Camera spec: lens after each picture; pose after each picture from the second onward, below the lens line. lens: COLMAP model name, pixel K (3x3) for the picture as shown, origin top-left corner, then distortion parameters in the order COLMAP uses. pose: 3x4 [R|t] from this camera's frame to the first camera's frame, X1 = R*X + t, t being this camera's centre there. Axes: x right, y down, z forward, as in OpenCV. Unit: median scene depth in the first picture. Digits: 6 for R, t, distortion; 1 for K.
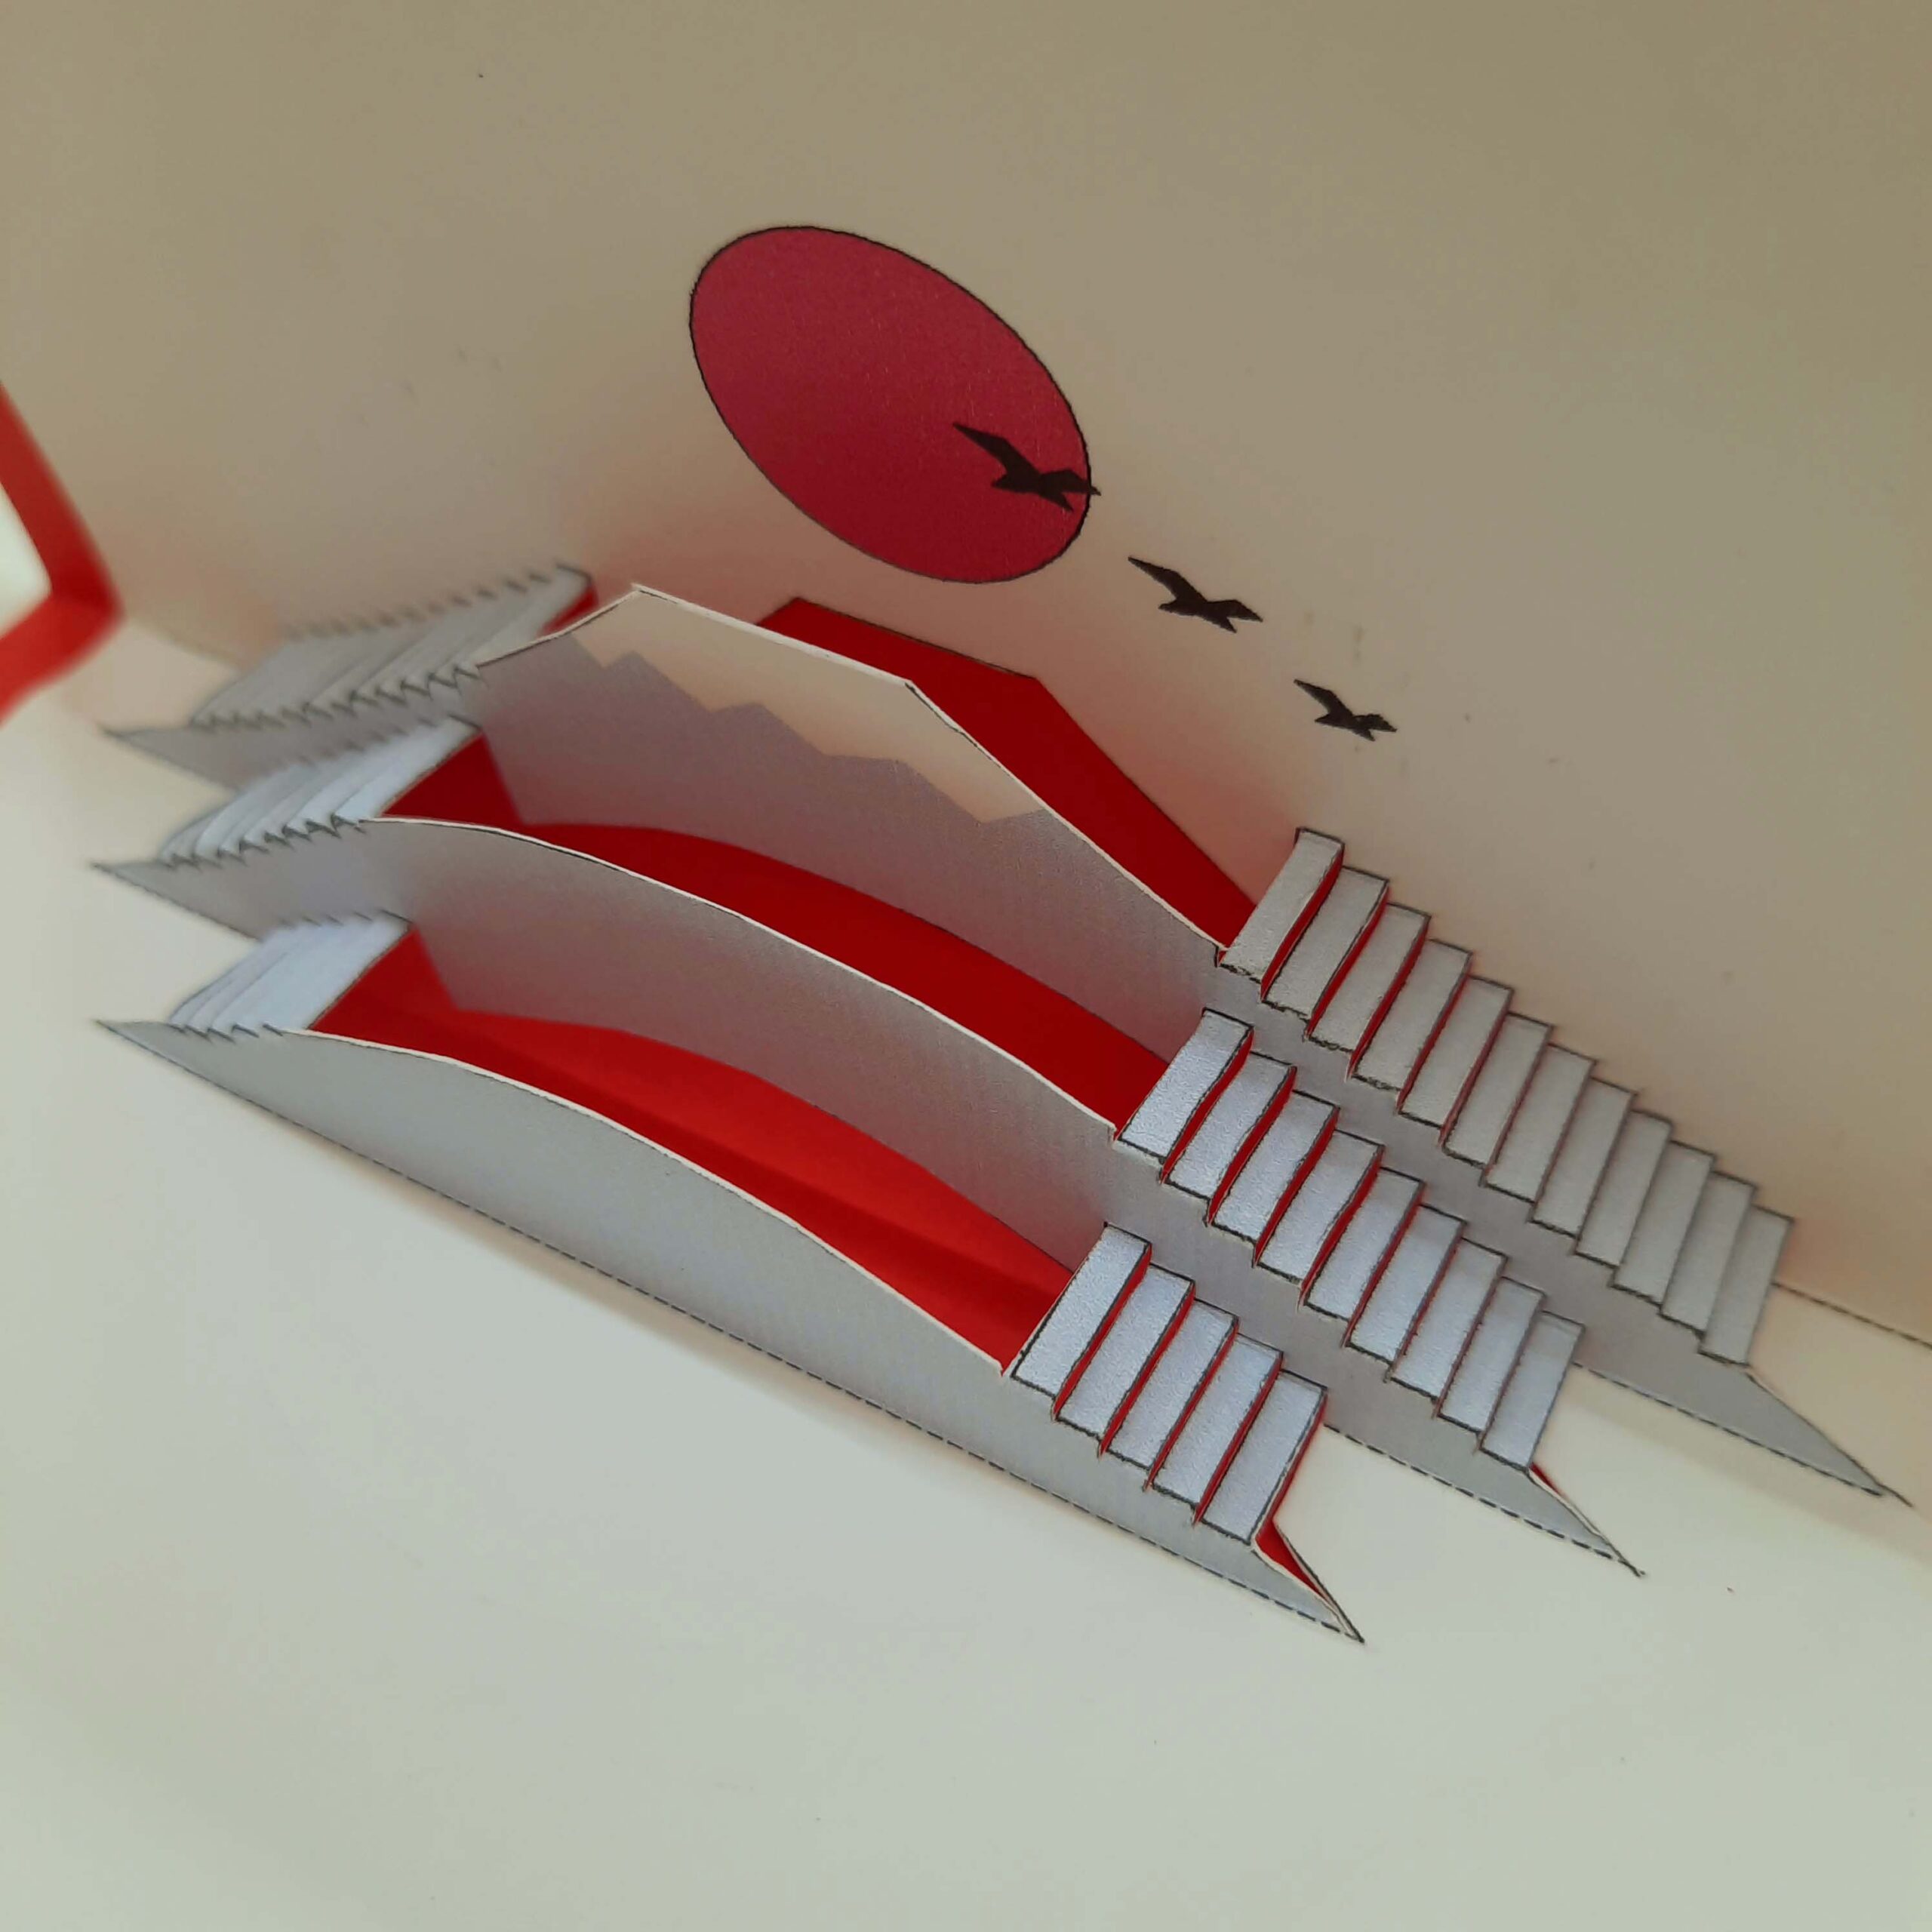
lens RADIAL K [[2015.8, 0, 1006.9], [0, 2015.8, 915.8], [0, 0, 1]] dist [-0.045556, -0.010859]
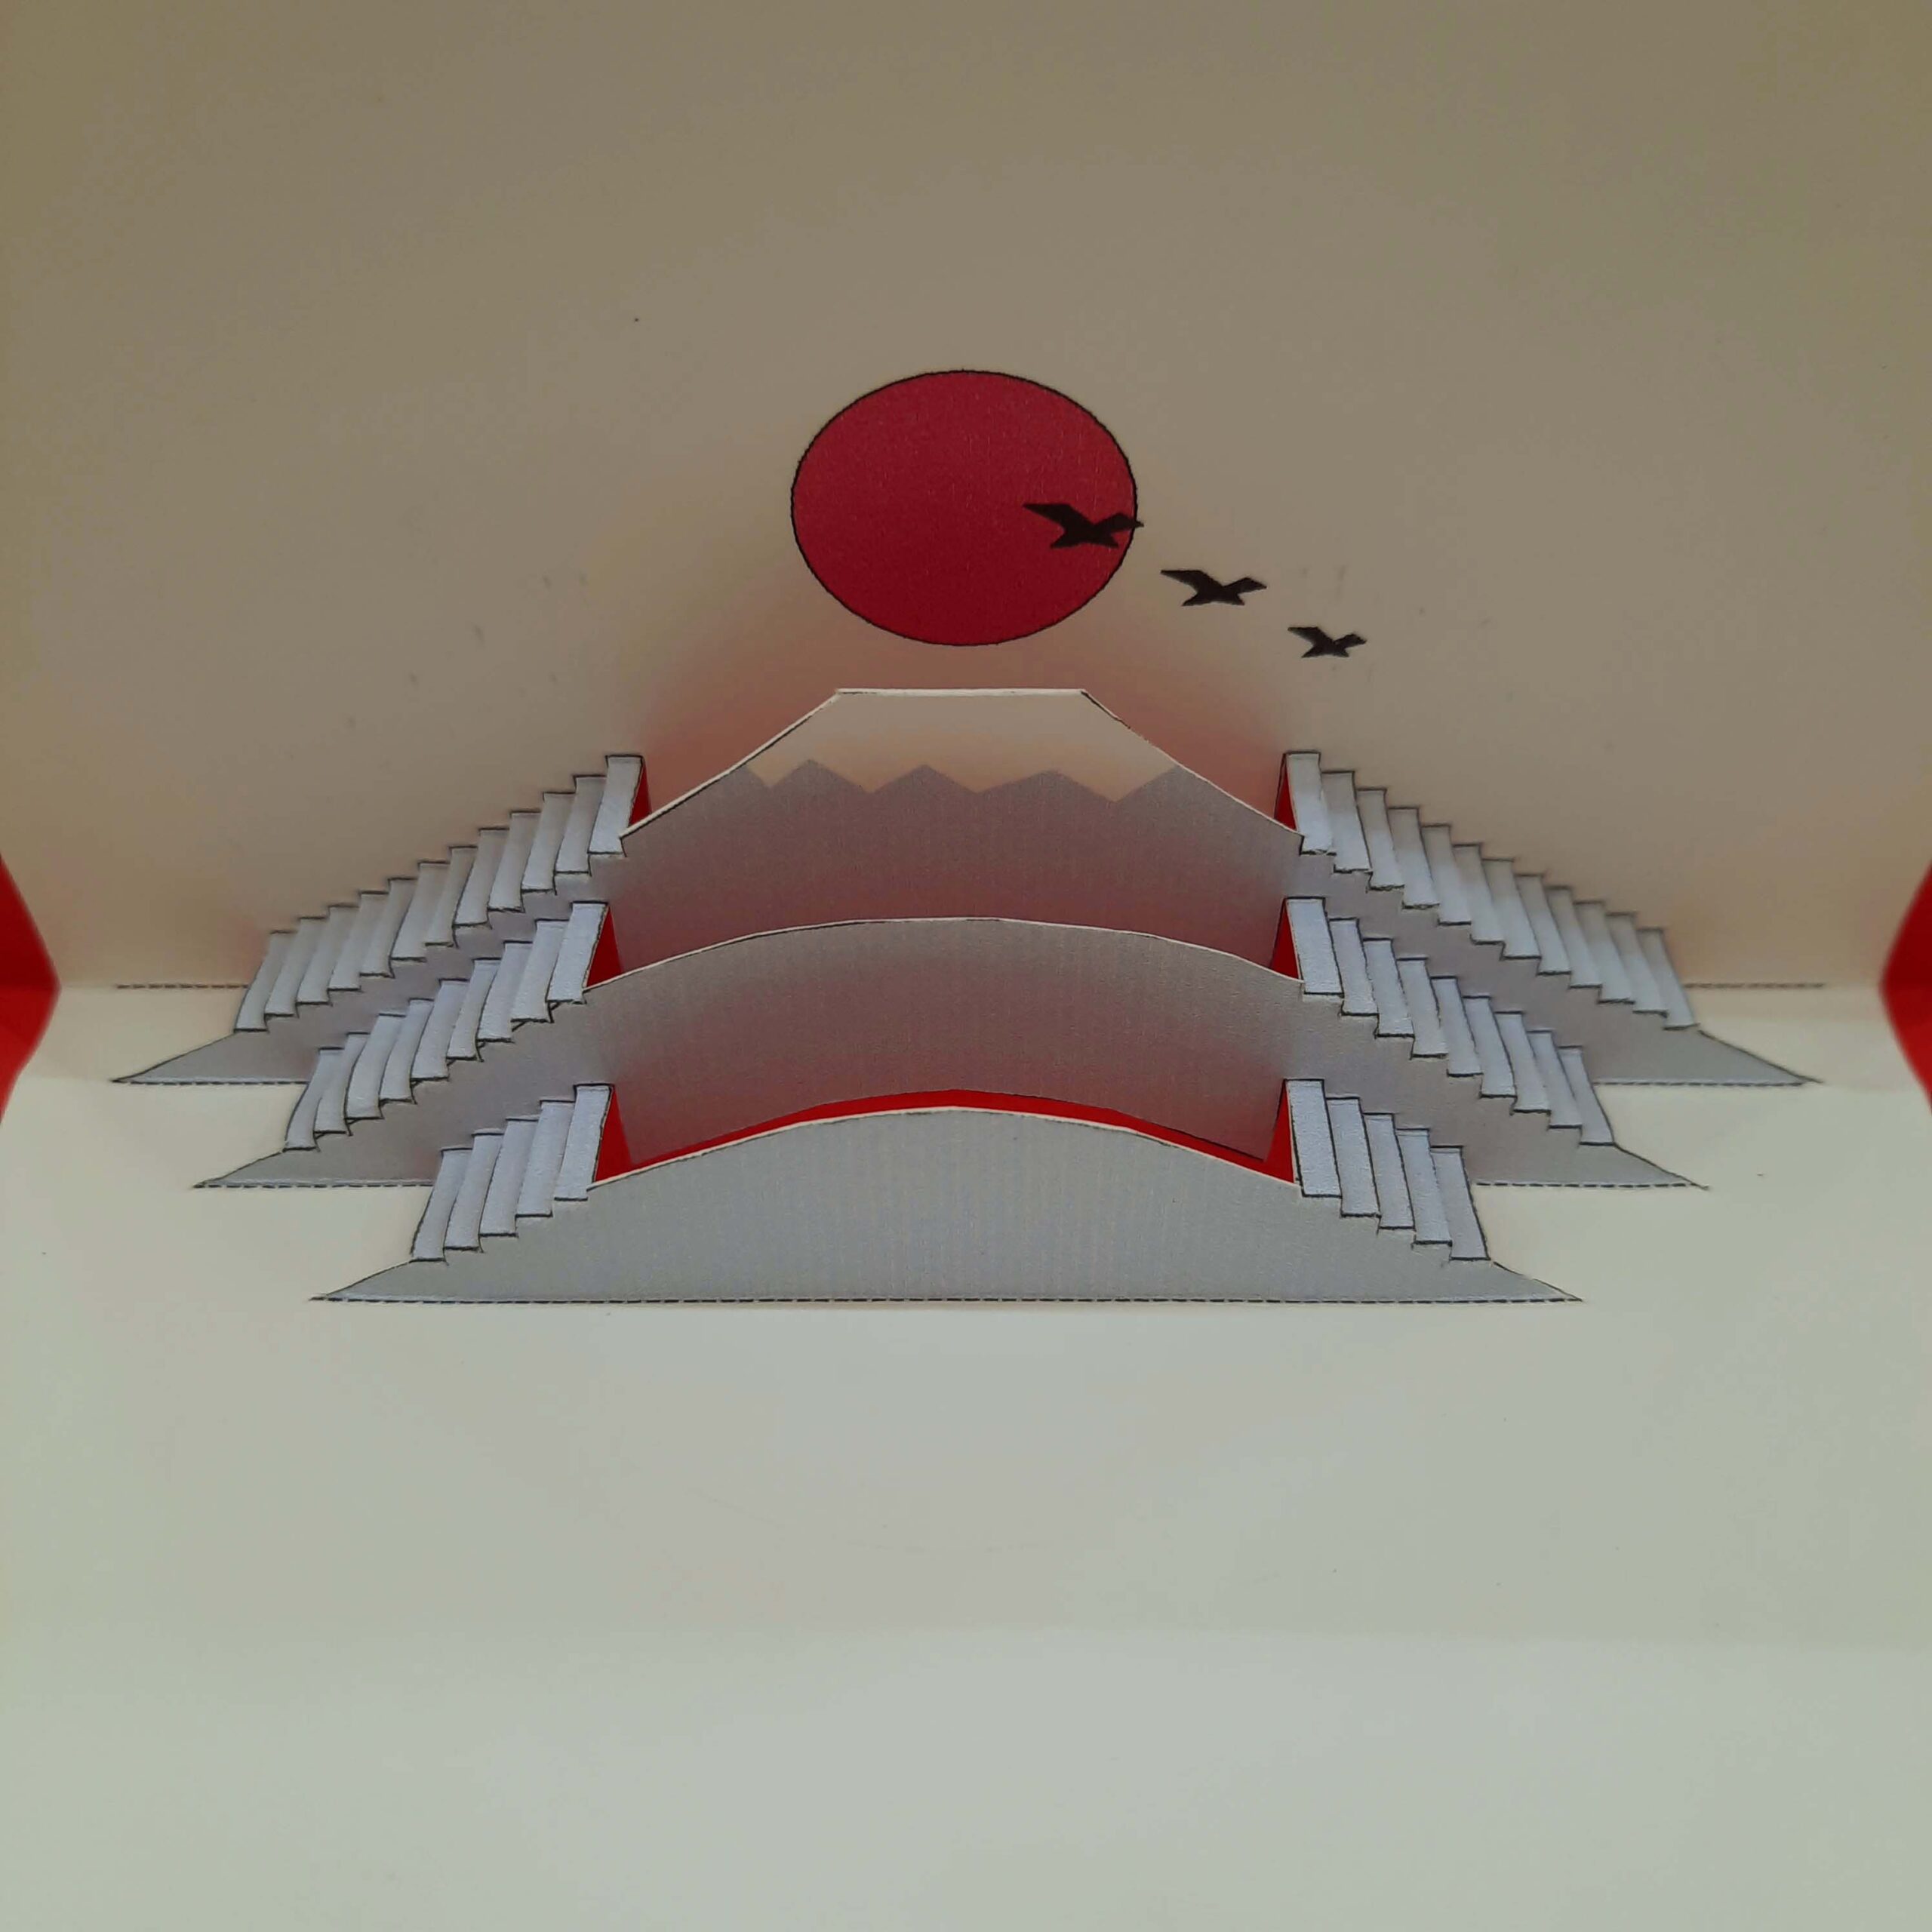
lens RADIAL K [[2015.8, 0, 1006.9], [0, 2015.8, 915.8], [0, 0, 1]] dist [-0.045556, -0.010859]
pose [[0.876647, -0.317141, 0.361818, -0.569271], [0.360604, 0.930931, -0.057724, 0.071274], [-0.318521, 0.181077, 0.930460, -0.153570]]
